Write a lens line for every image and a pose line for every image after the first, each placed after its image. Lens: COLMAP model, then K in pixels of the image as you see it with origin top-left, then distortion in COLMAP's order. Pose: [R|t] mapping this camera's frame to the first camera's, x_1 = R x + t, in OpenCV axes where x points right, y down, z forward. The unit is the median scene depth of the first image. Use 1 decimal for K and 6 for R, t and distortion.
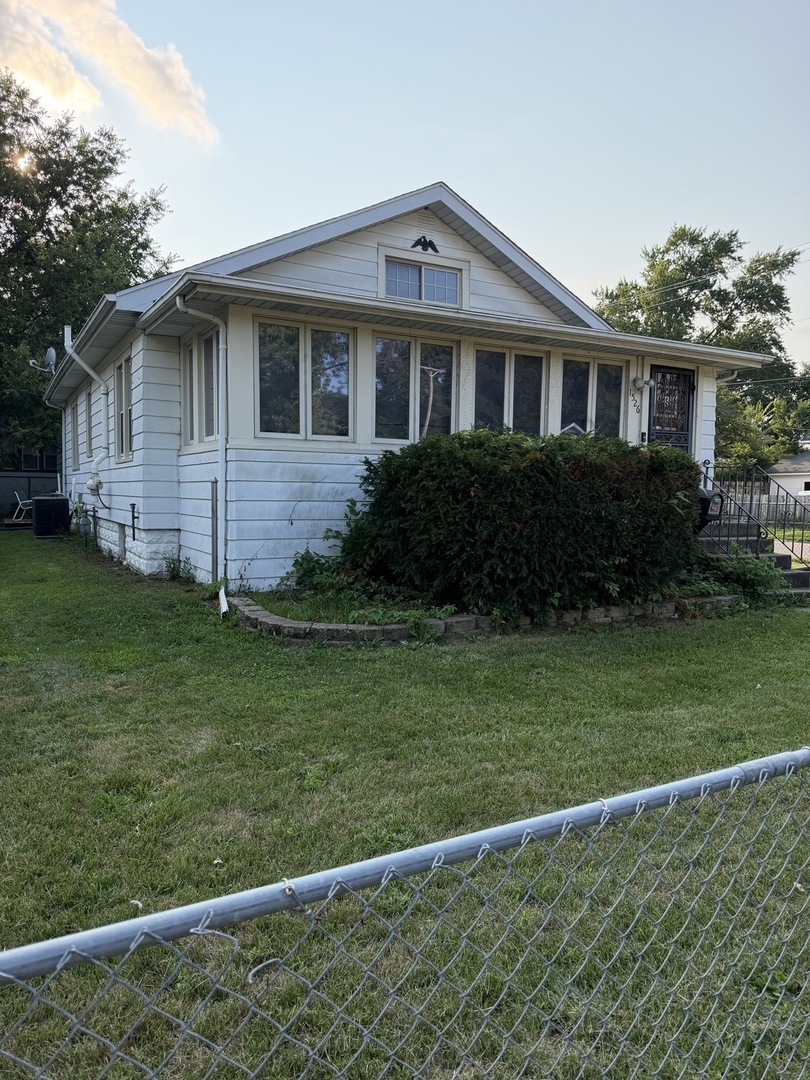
lens RADIAL K [[756.8, 0, 405.4], [0, 756.8, 556.8], [0, 0, 1]] dist [0.047693, -0.055832]
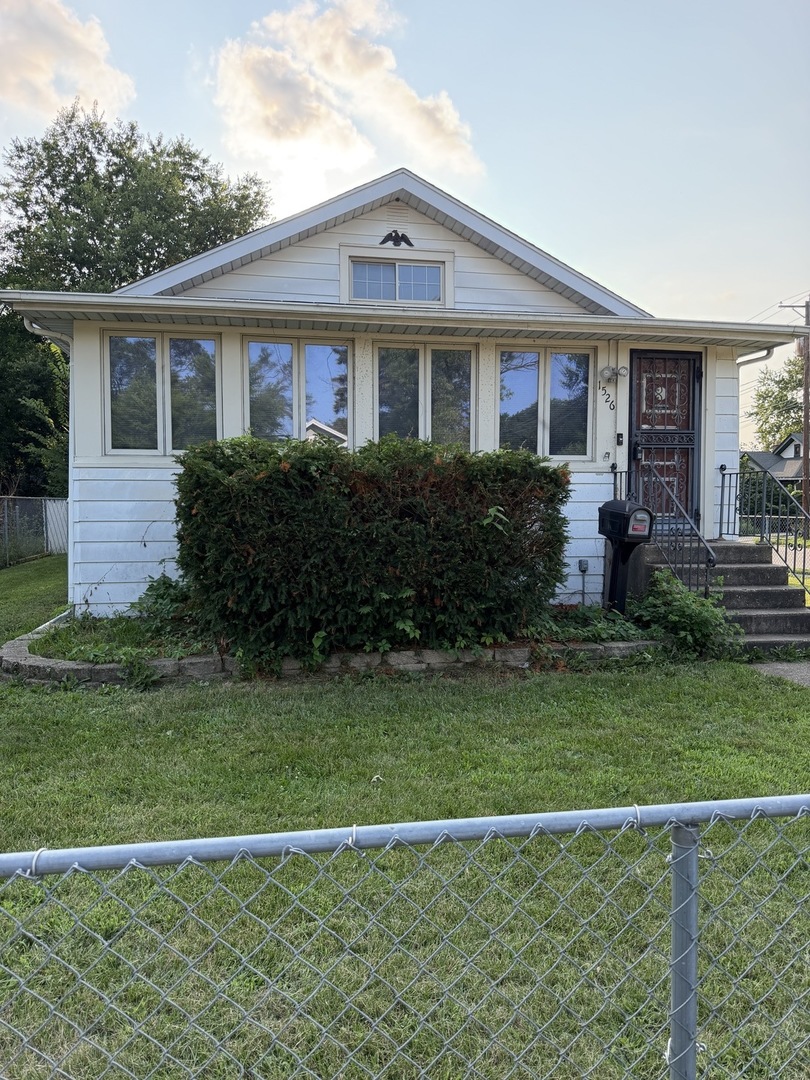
lens RADIAL K [[752.0, 0, 403.5], [0, 752.0, 553.3], [0, 0, 1]] dist [0.126271, -0.296489]
pose [[0.948586, 0.004975, -0.316479, 0.347127], [-0.014712, 0.999489, -0.028383, -0.009532], [0.316176, 0.031580, 0.948175, 0.162346]]
